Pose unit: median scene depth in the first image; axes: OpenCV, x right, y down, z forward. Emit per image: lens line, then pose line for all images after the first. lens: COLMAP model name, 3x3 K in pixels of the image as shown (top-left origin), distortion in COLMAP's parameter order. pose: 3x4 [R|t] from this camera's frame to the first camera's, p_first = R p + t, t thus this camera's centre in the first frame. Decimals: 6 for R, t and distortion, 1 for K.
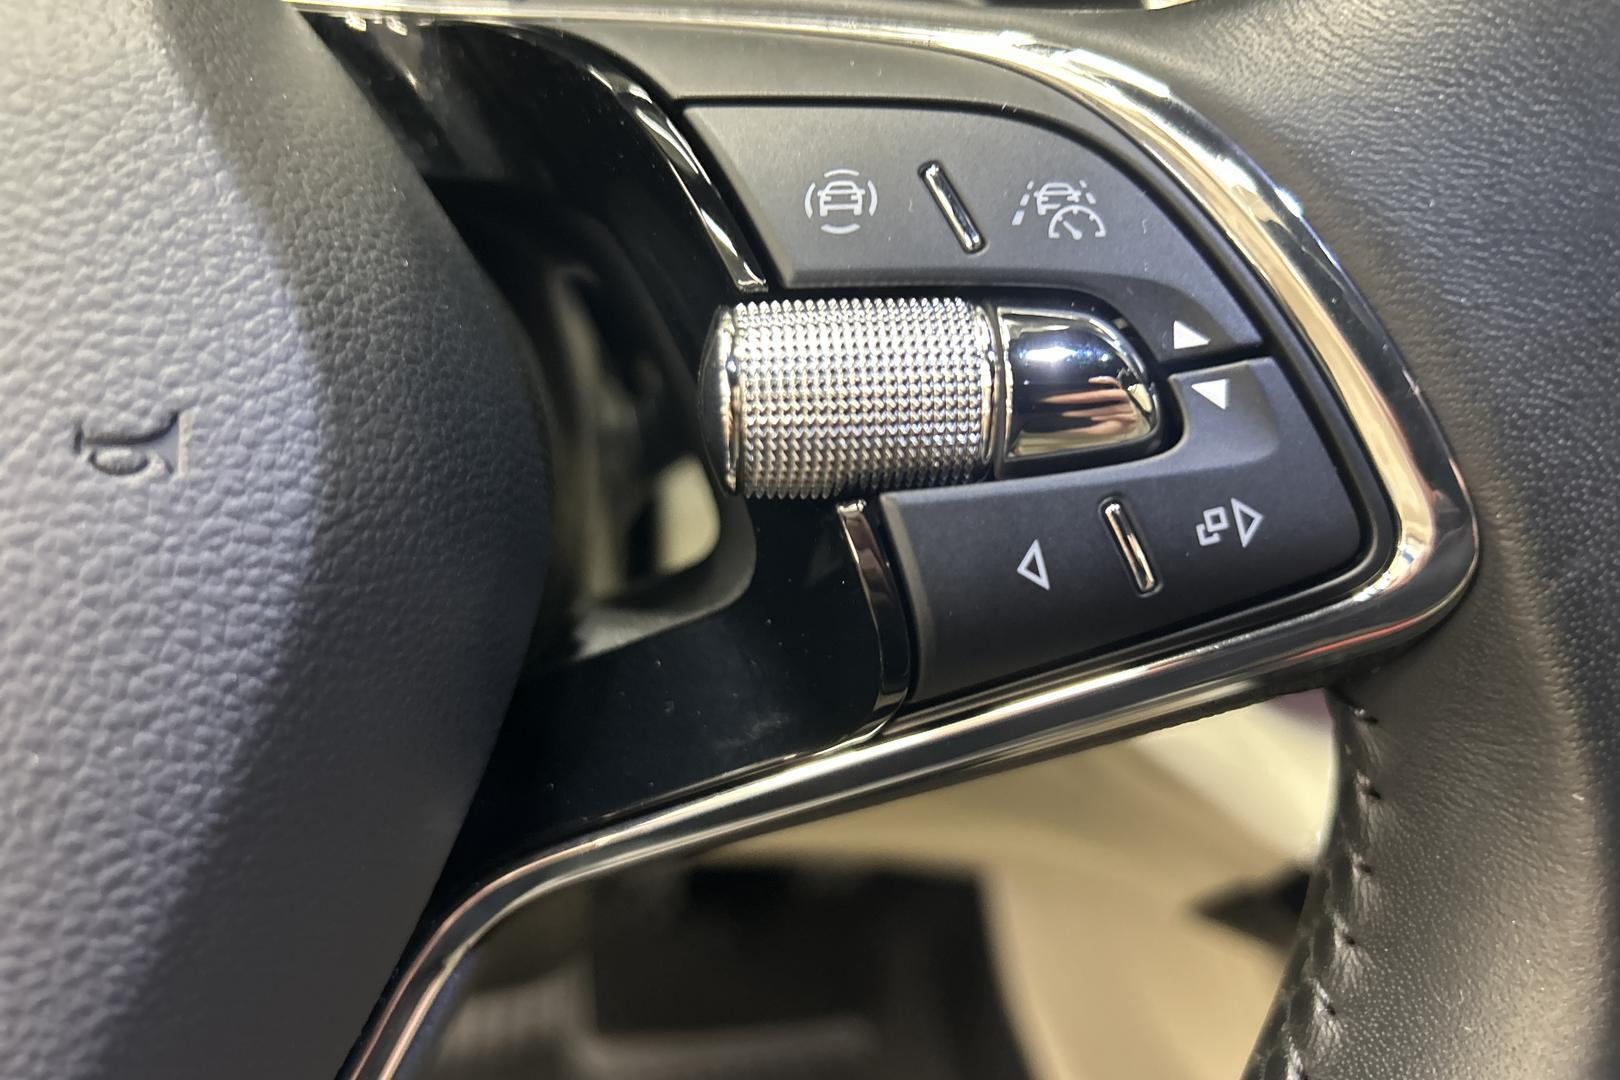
lens RADIAL K [[1164.8, 0, 810.0], [0, 1164.8, 540.0], [0, 0, 1]] dist [-0.004359, -0.001207]
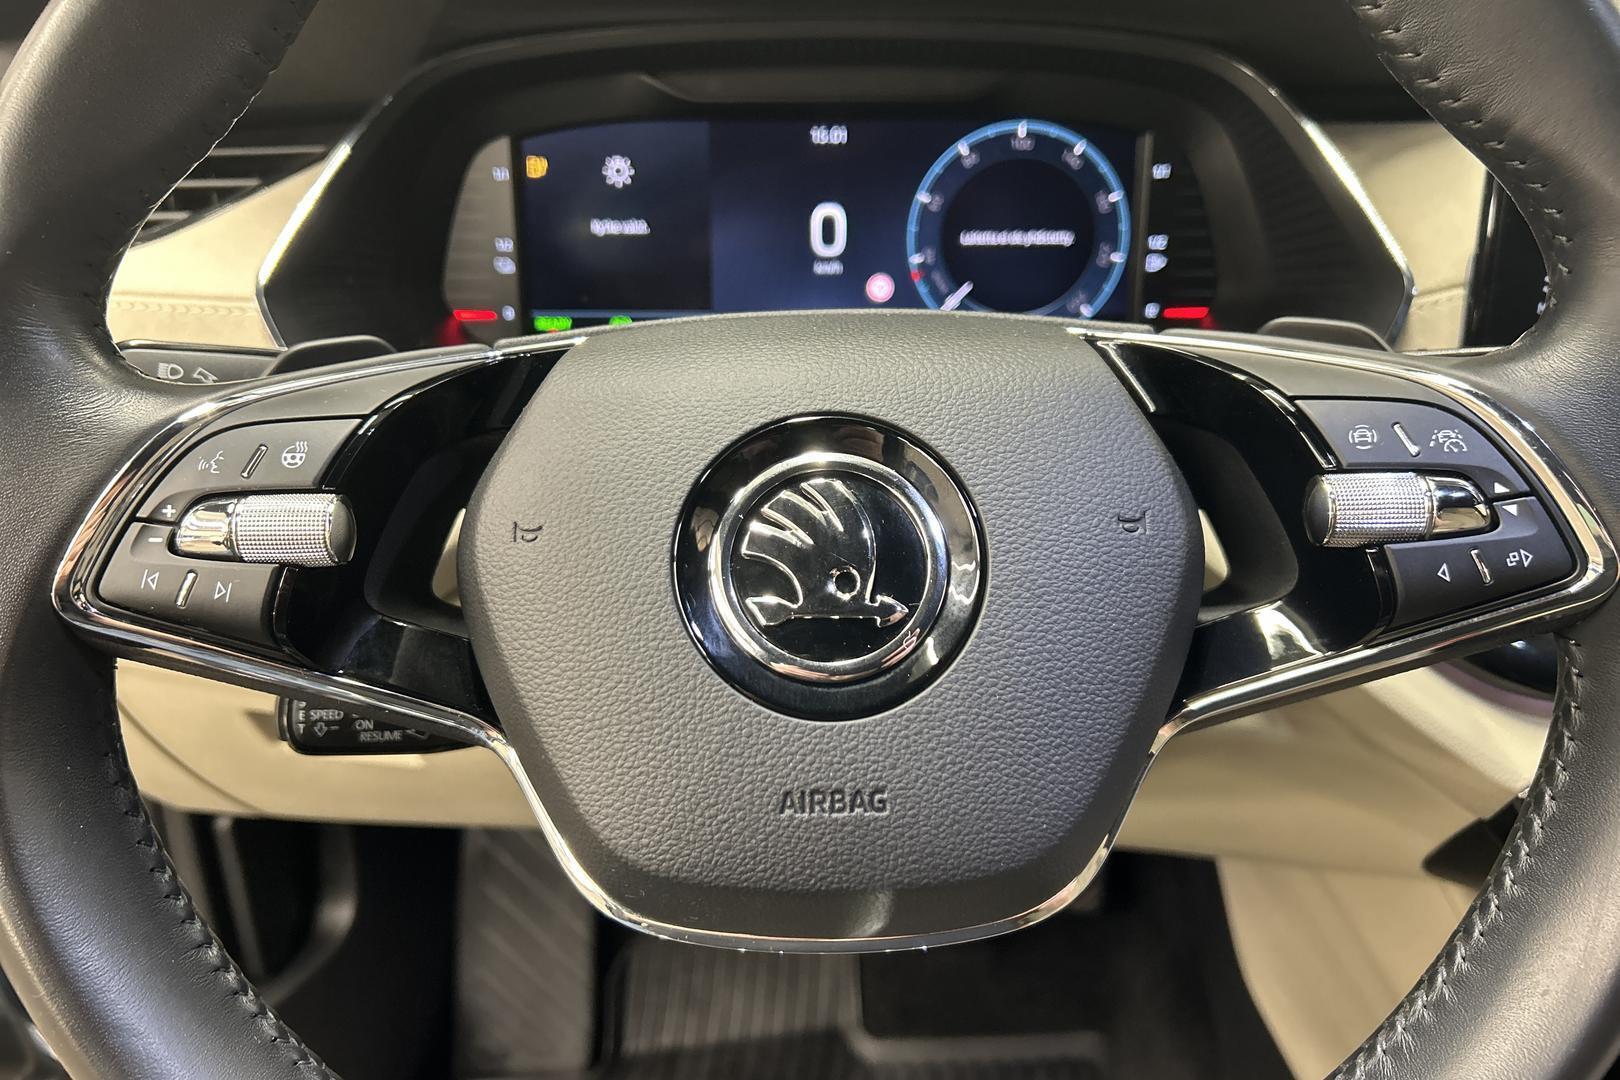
lens RADIAL K [[1173.5, 0, 800.8], [0, 1173.5, 534.2], [0, 0, 1]] dist [-0.000171, -0.004940]
pose [[0.994615, 0.014707, -0.102593, -1.000730], [-0.024532, 0.995158, -0.095174, 0.226543], [0.100697, 0.097179, 0.990160, -1.826012]]
